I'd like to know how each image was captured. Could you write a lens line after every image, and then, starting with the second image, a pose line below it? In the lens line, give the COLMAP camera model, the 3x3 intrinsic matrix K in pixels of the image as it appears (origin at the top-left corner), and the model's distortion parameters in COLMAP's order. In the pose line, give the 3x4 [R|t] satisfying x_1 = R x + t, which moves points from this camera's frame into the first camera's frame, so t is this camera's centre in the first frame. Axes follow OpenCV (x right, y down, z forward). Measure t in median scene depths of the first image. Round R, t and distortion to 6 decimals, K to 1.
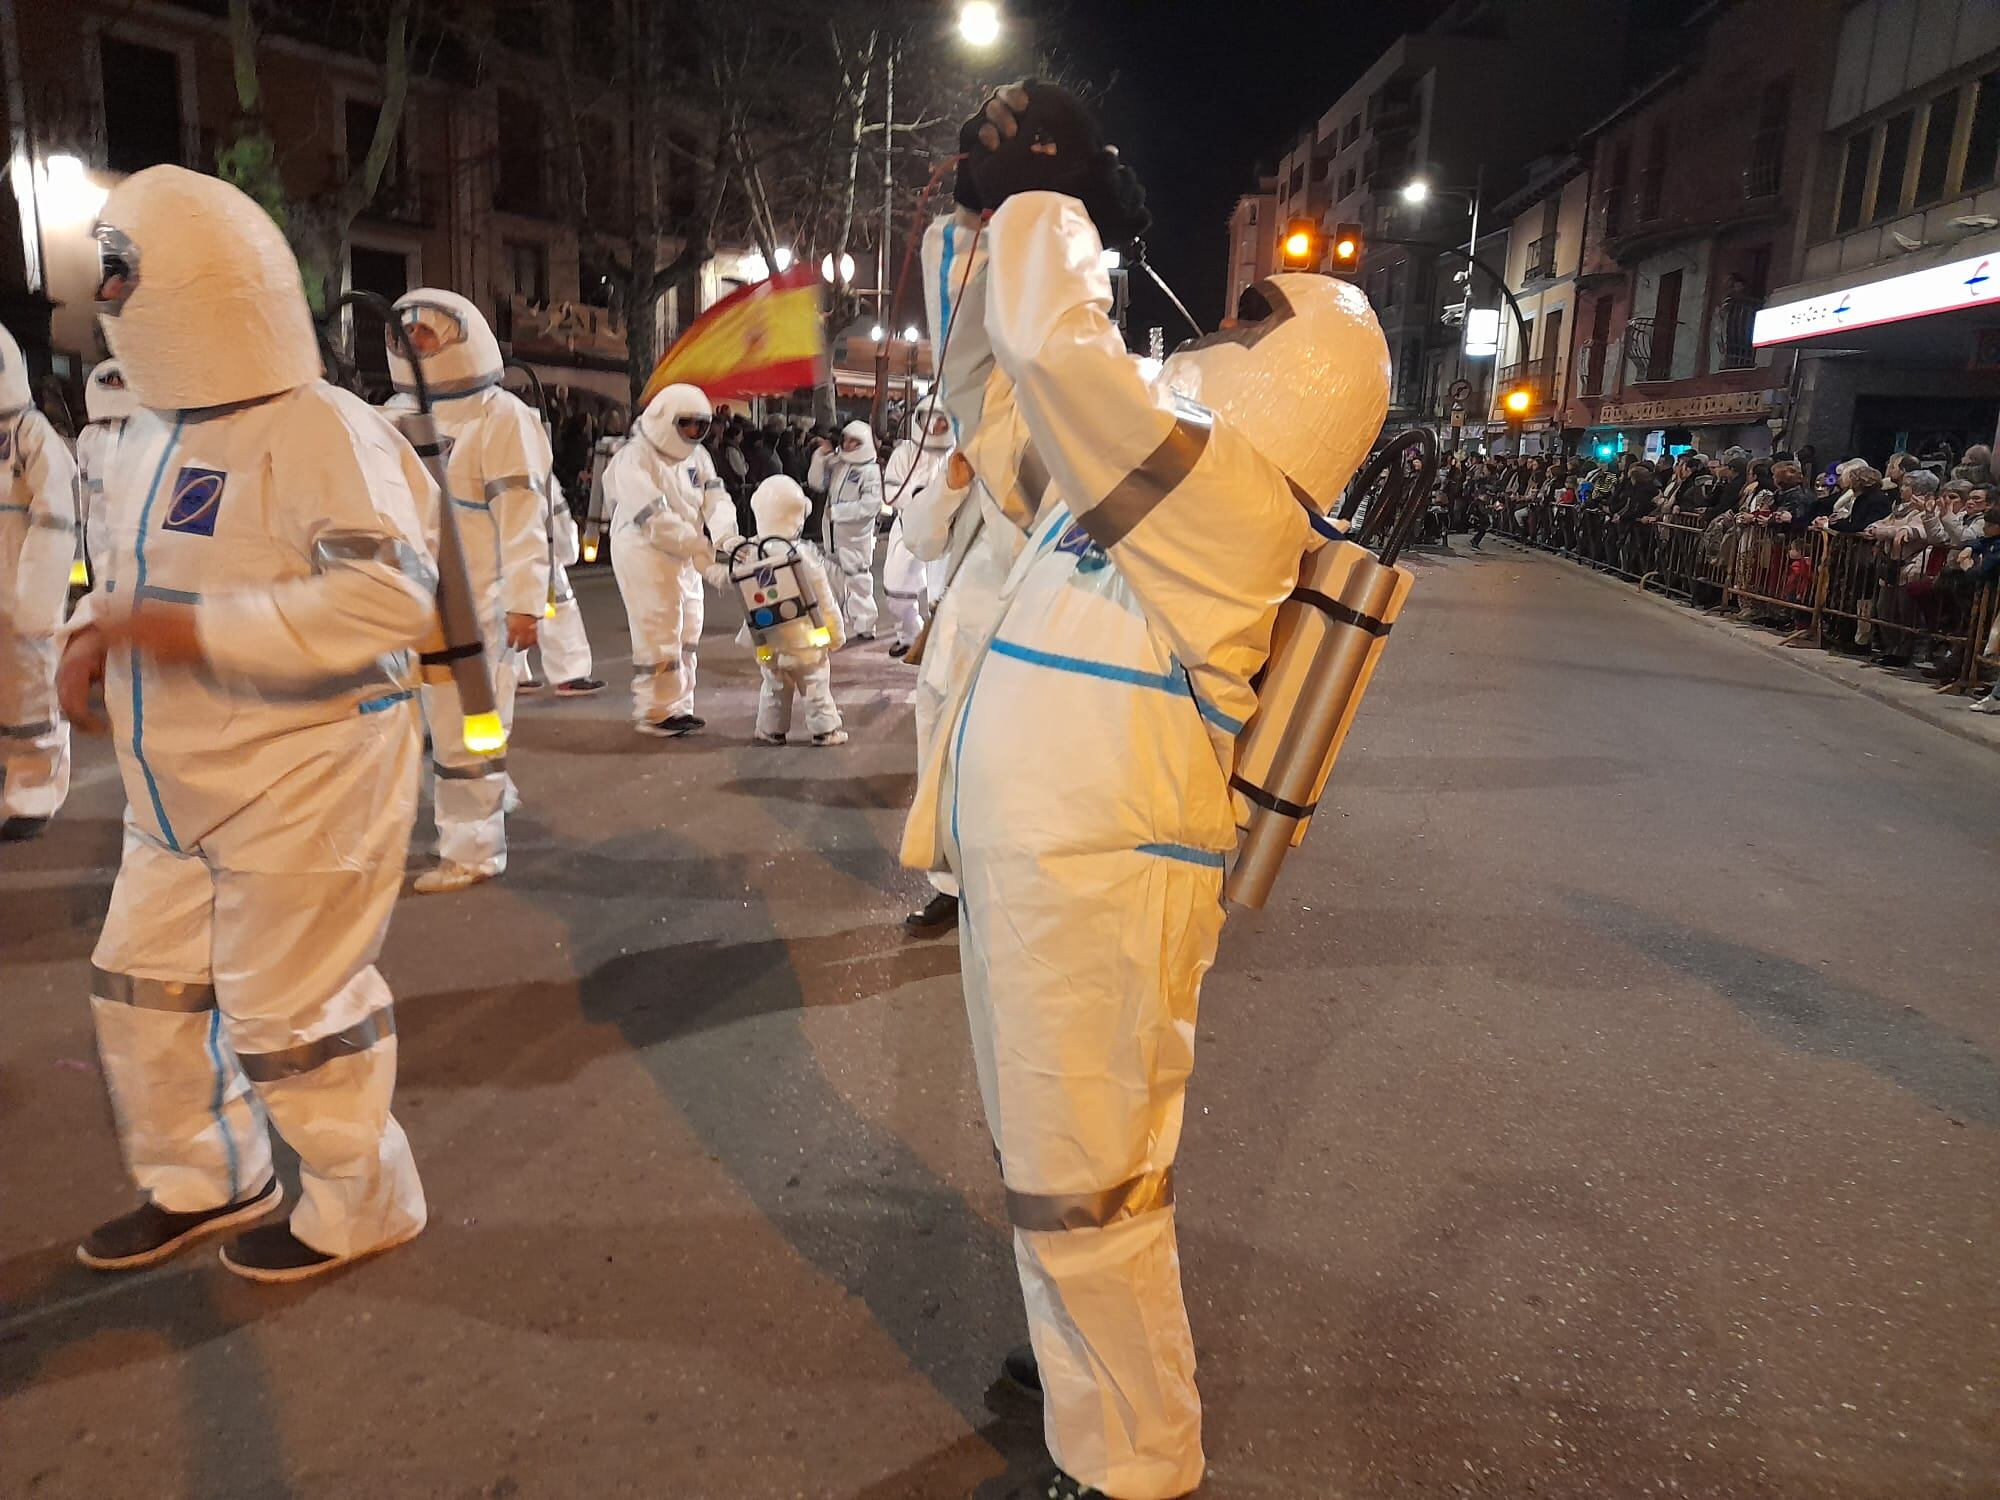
lens RADIAL K [[1481.5, 0, 987.1], [0, 1481.5, 746.3], [0, 0, 1]] dist [0.023684, -0.007868]
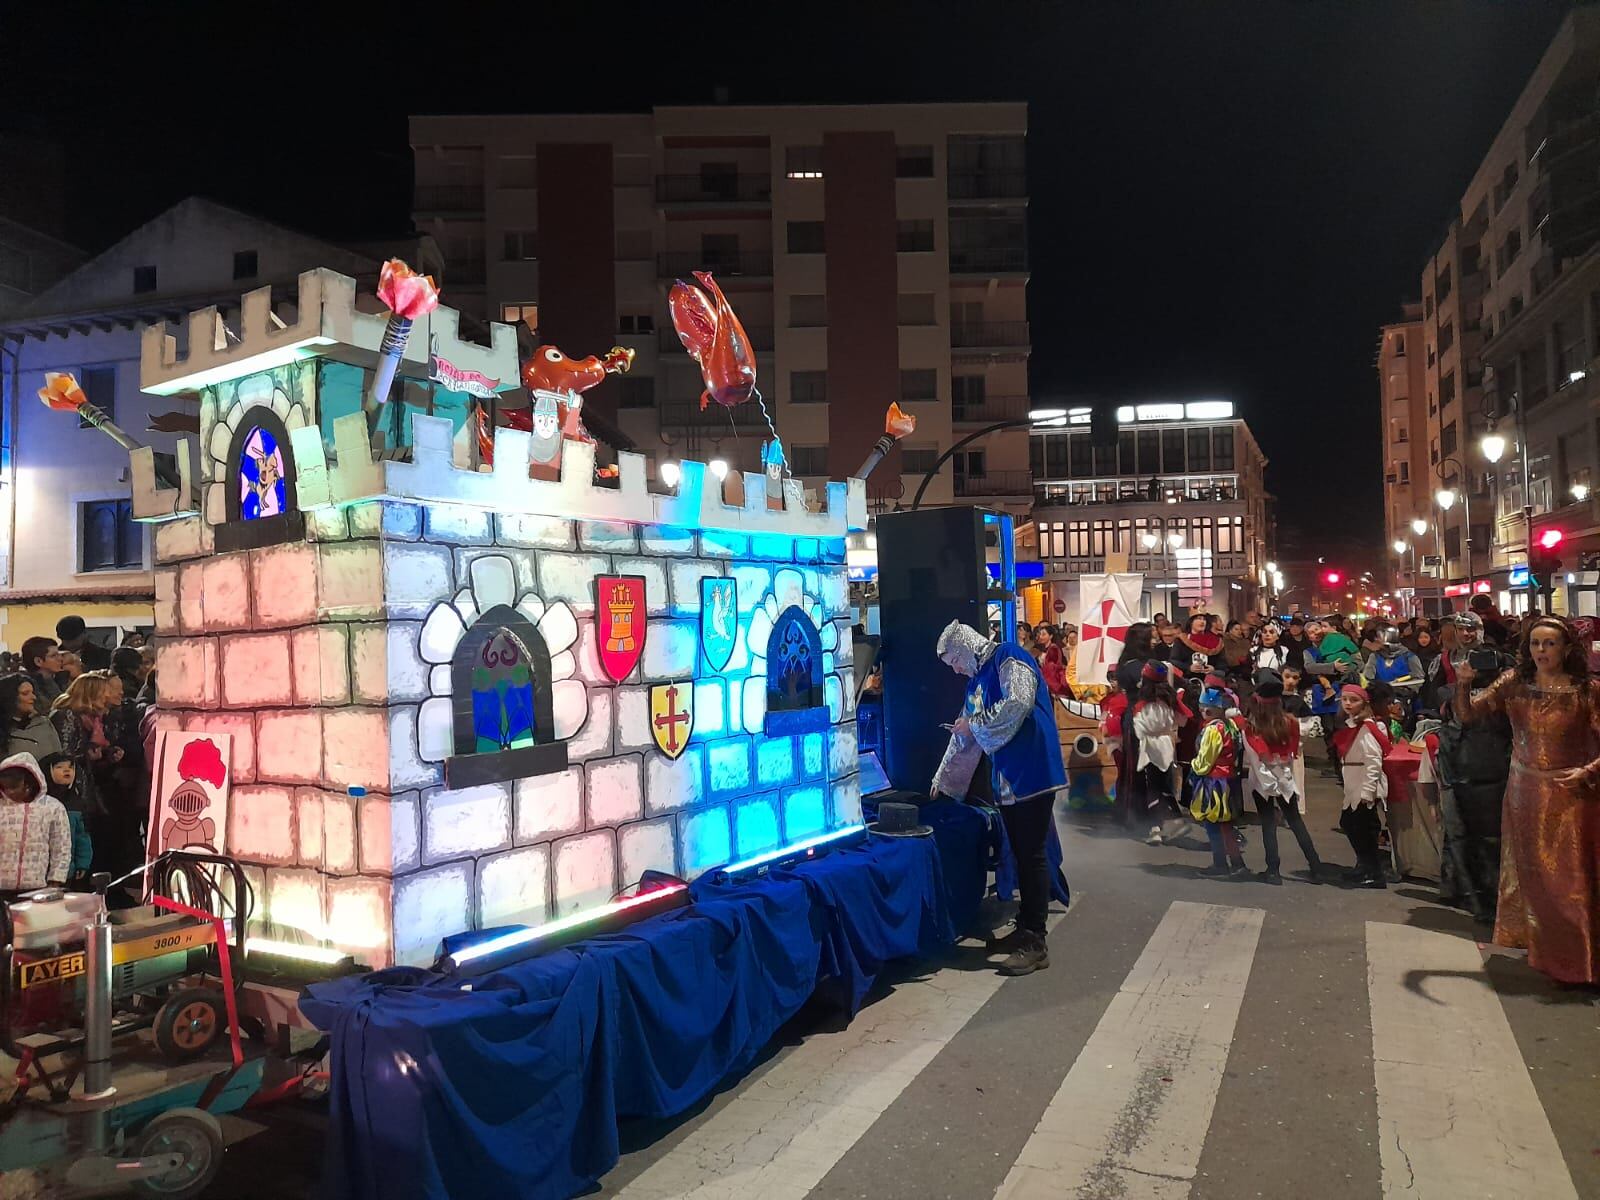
lens RADIAL K [[1185.2, 0, 795.3], [0, 1185.2, 581.2], [0, 0, 1]] dist [0.023684, -0.007868]
pose [[0.939756, -0.073003, -0.333960, 0.223661], [-0.009097, 0.971244, -0.237911, -0.174832], [0.341725, 0.226617, 0.912069, 0.880993]]
